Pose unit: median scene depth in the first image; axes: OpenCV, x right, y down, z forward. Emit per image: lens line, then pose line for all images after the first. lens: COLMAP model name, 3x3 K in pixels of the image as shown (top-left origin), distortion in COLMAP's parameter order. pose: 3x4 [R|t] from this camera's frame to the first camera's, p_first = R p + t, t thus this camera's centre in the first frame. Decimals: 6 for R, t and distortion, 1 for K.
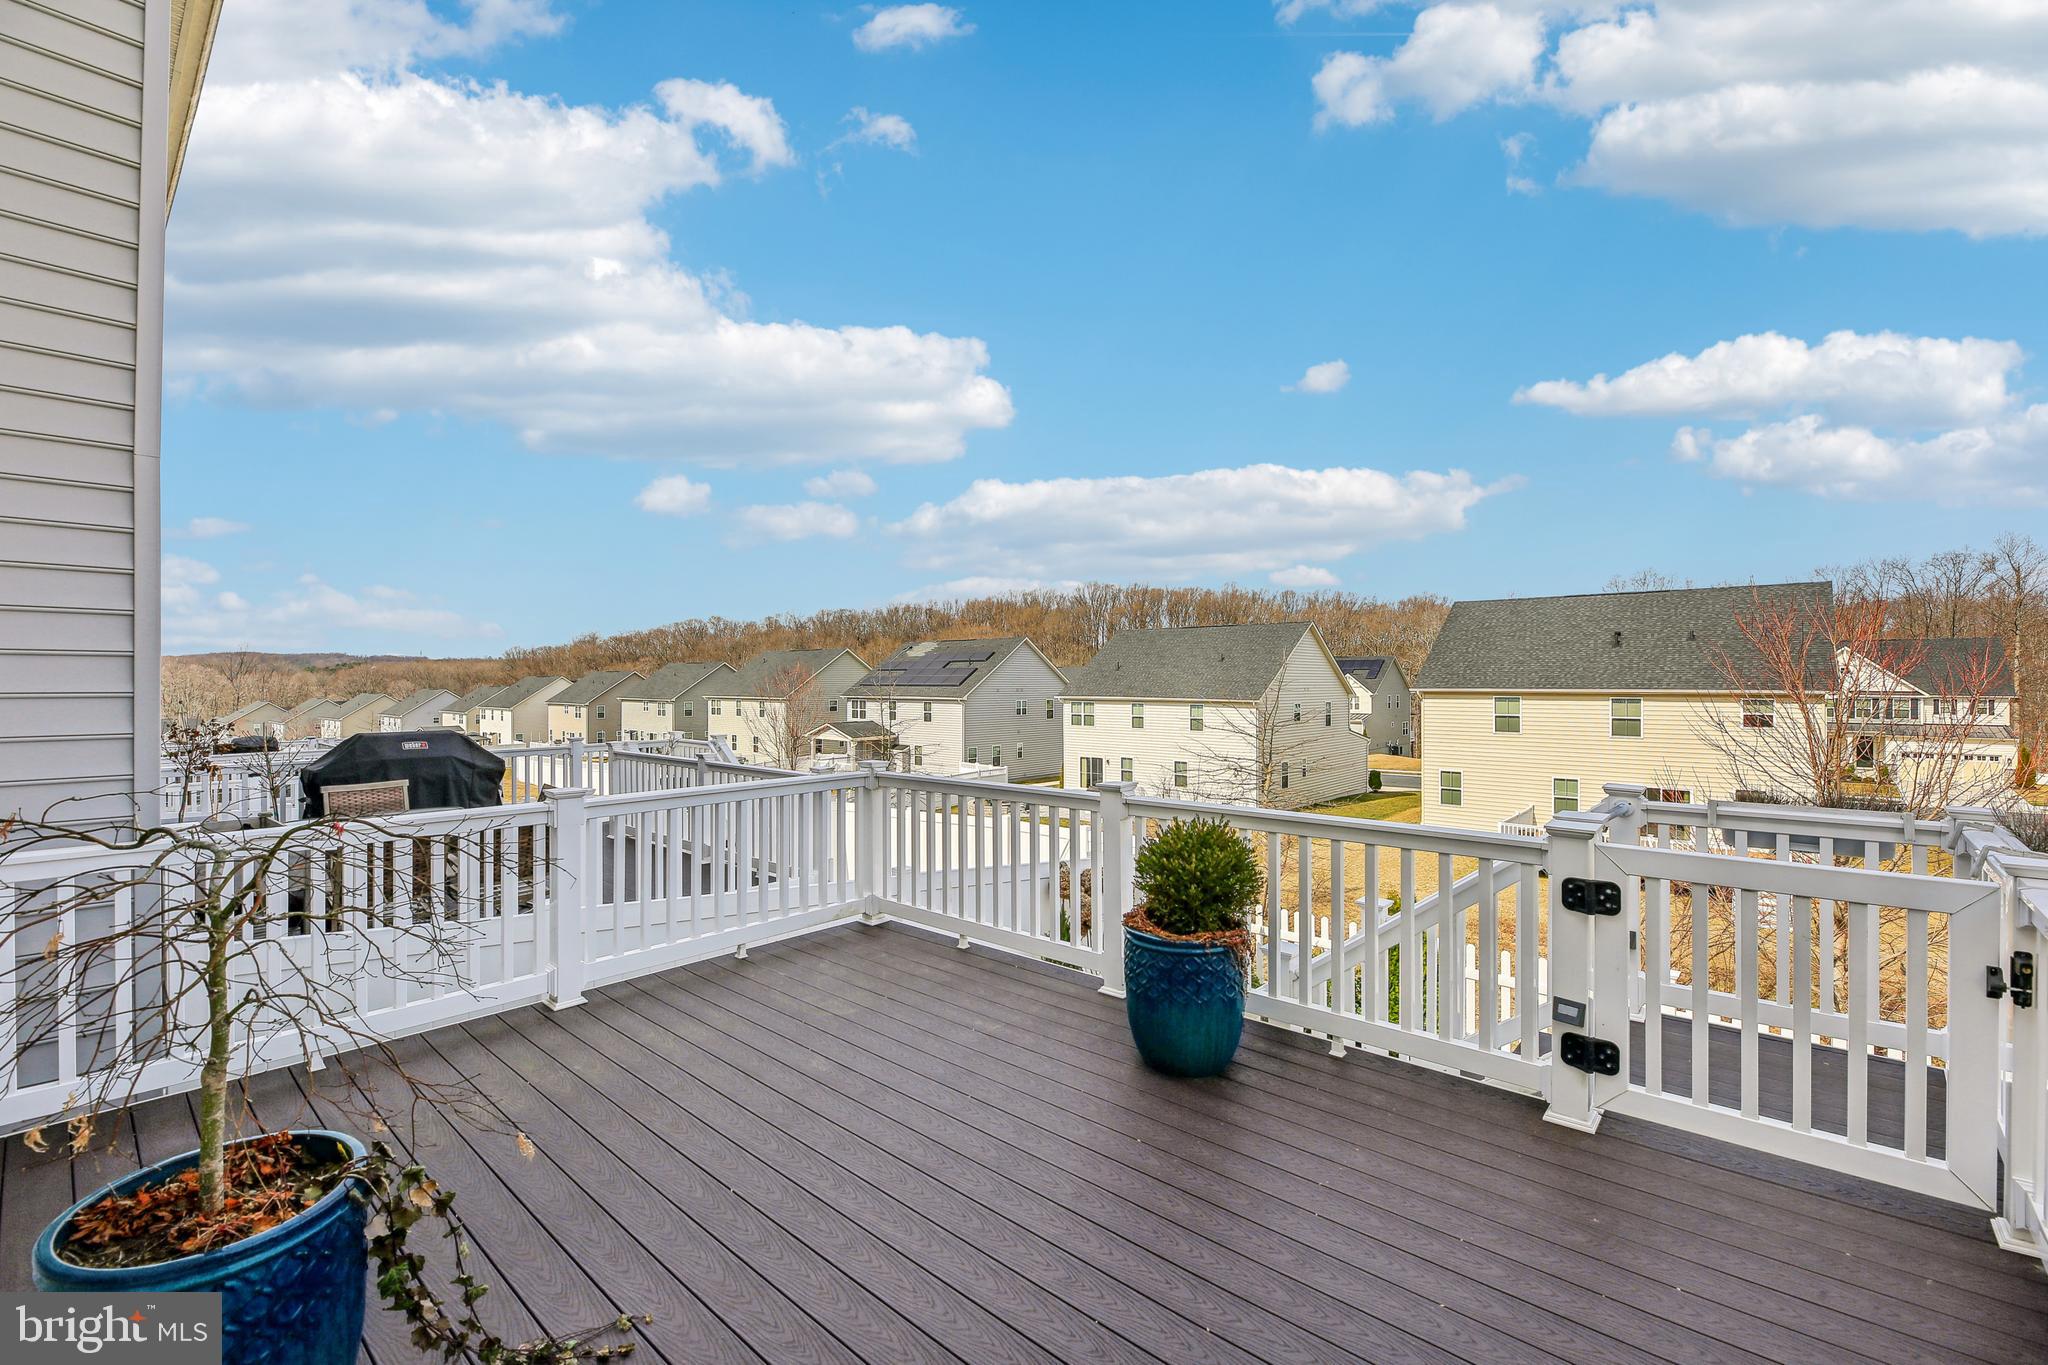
lens RADIAL K [[865.9, 0, 1019.8], [0, 865.9, 687.8], [0, 0, 1]] dist [0.001193, 0.000202]
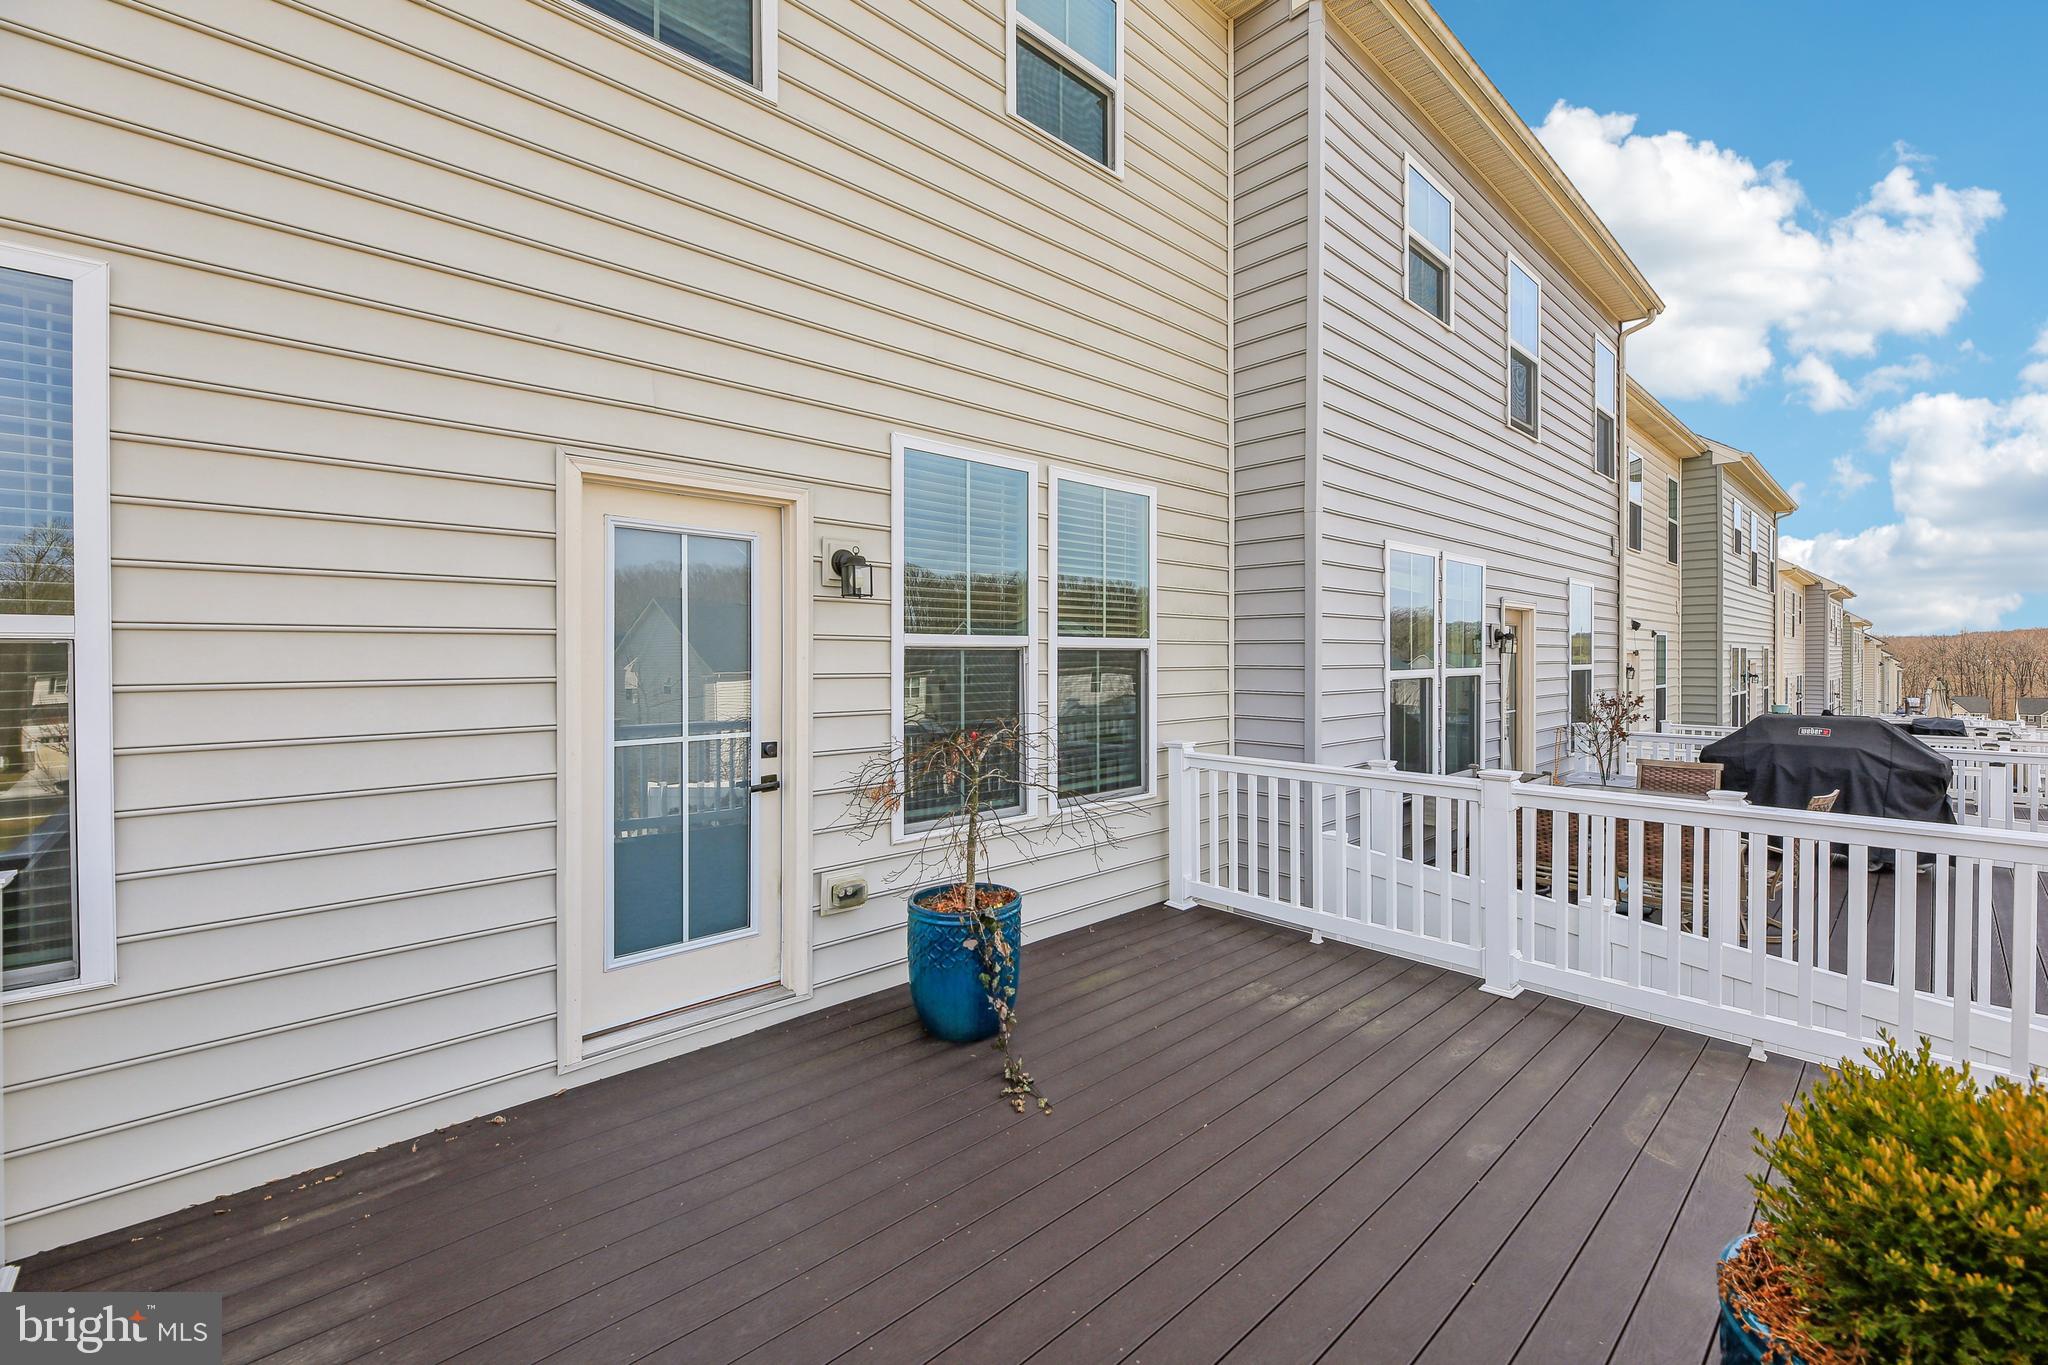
lens RADIAL K [[850.3, 0, 1024.5], [0, 850.3, 670.0], [0, 0, 1]] dist [-0.000136, -0.000232]
pose [[-0.092194, 0.010776, -0.995683, 0.472041], [-0.004431, 0.999927, 0.011232, -0.005564], [0.995731, 0.005448, -0.092140, 0.546127]]
